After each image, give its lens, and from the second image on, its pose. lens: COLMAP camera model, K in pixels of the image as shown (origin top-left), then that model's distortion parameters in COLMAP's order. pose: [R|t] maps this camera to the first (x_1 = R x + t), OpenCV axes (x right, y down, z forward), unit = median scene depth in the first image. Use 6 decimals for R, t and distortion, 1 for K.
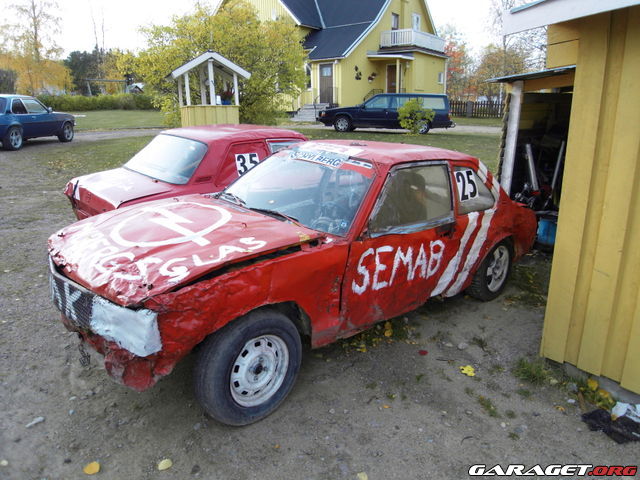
lens RADIAL K [[498.0, 0, 320.8], [0, 498.0, 239.8], [0, 0, 1]] dist [-0.038252, -0.005076]
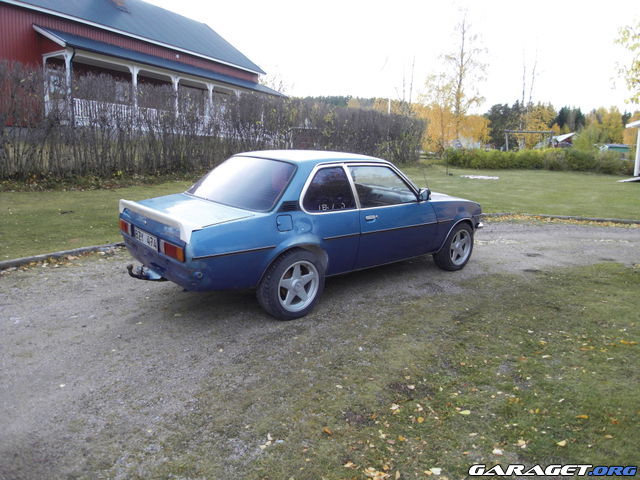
lens RADIAL K [[498.0, 0, 320.3], [0, 498.0, 240.0], [0, 0, 1]] dist [-0.038252, -0.005076]
pose [[0.717832, 0.130586, -0.683860, -0.099393], [-0.199317, 0.979685, -0.022144, -0.059830], [0.667076, 0.152201, 0.729277, 0.195443]]
